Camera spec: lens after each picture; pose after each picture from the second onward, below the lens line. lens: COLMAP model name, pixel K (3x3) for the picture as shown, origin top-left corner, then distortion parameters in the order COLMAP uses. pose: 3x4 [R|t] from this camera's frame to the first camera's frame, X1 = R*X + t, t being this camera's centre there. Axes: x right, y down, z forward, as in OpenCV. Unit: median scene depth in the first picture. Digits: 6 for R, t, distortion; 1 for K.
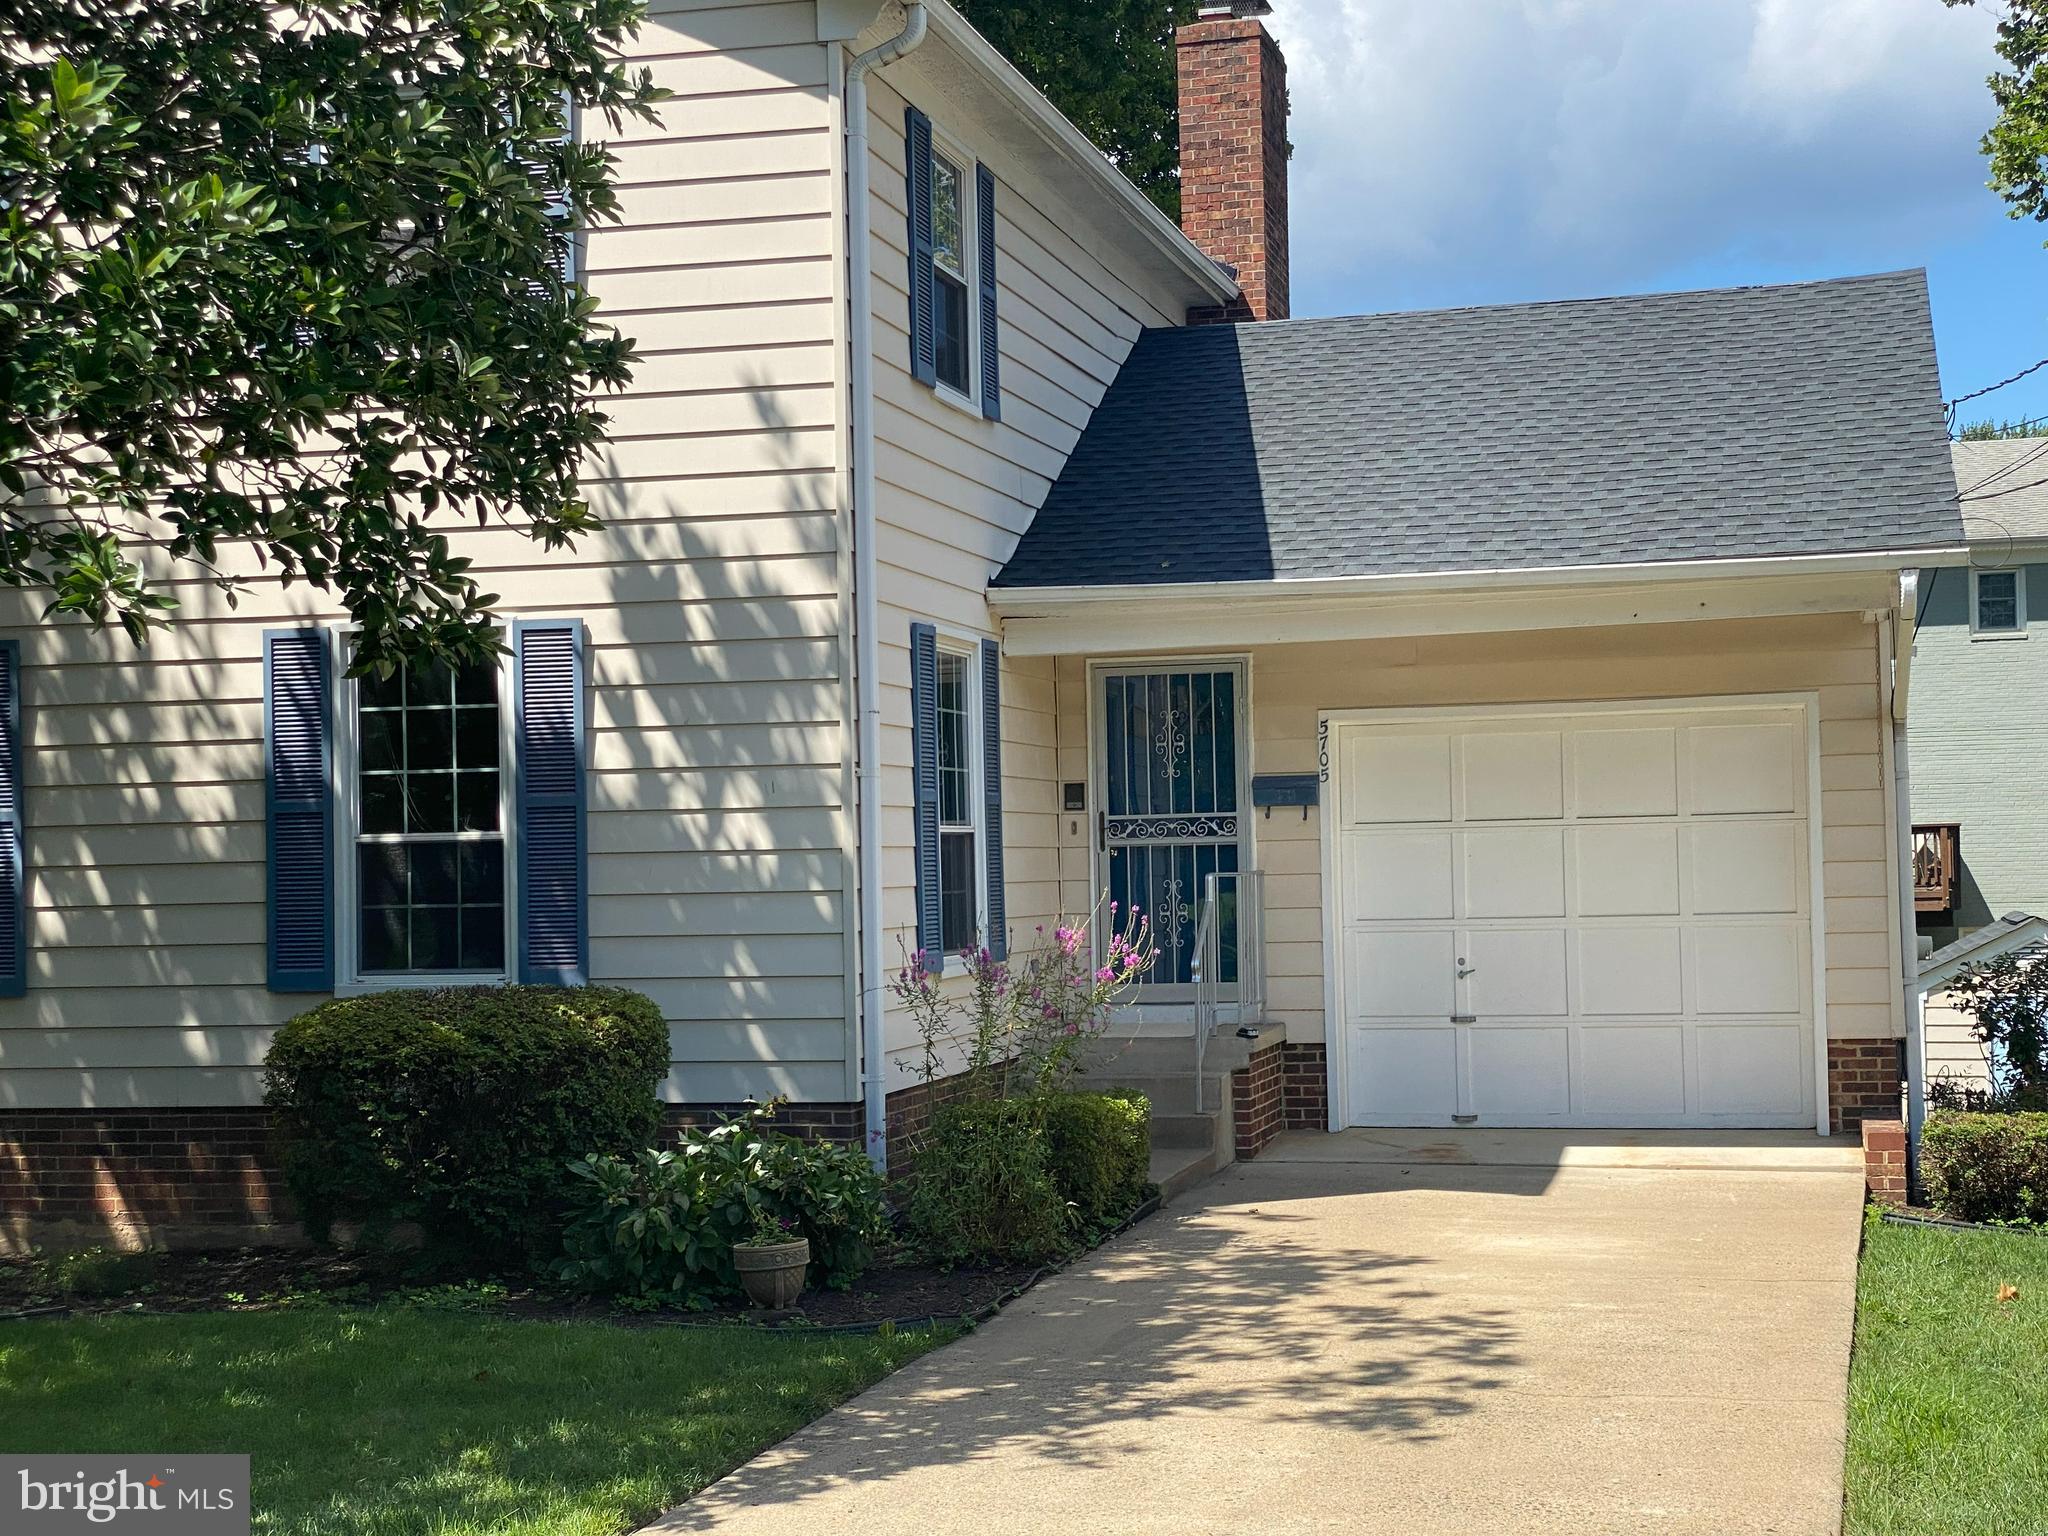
lens RADIAL K [[3078.5, 0, 1026.9], [0, 3078.5, 772.3], [0, 0, 1]] dist [0.074686, 0.000000]
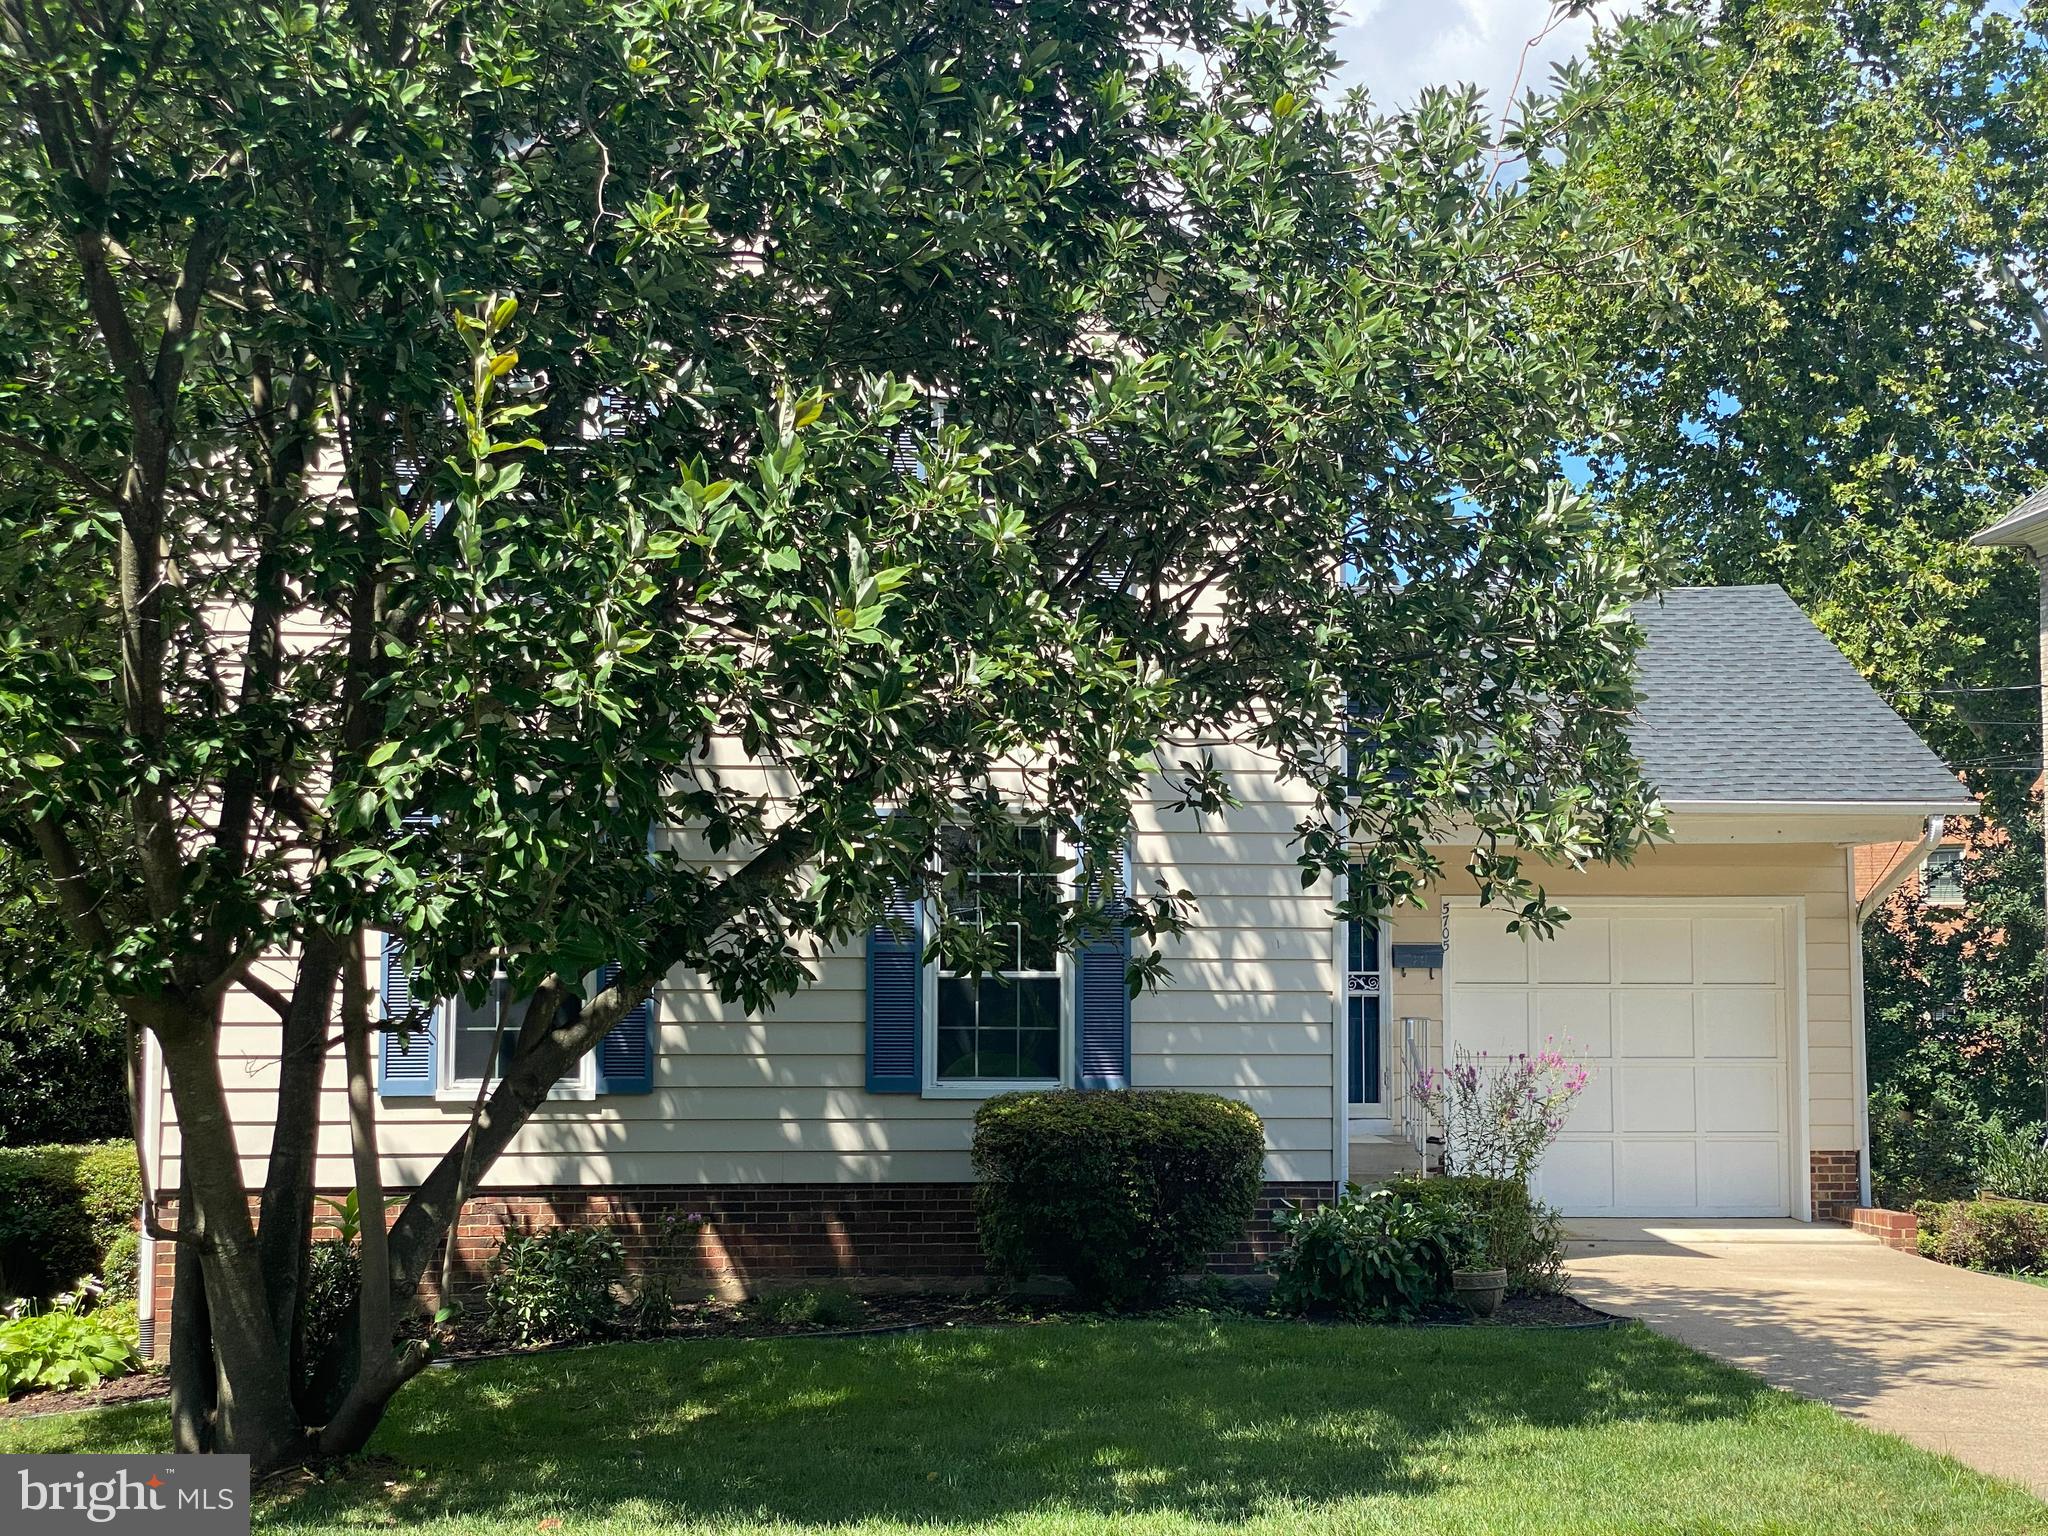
lens RADIAL K [[3078.5, 0, 1021.3], [0, 3078.5, 766.6], [0, 0, 1]] dist [0.074686, 0.000000]
pose [[0.951262, 0.047142, 0.304758, -0.568296], [-0.030080, 0.997718, -0.060441, 0.011602], [-0.306912, 0.048328, 0.950510, -0.229480]]
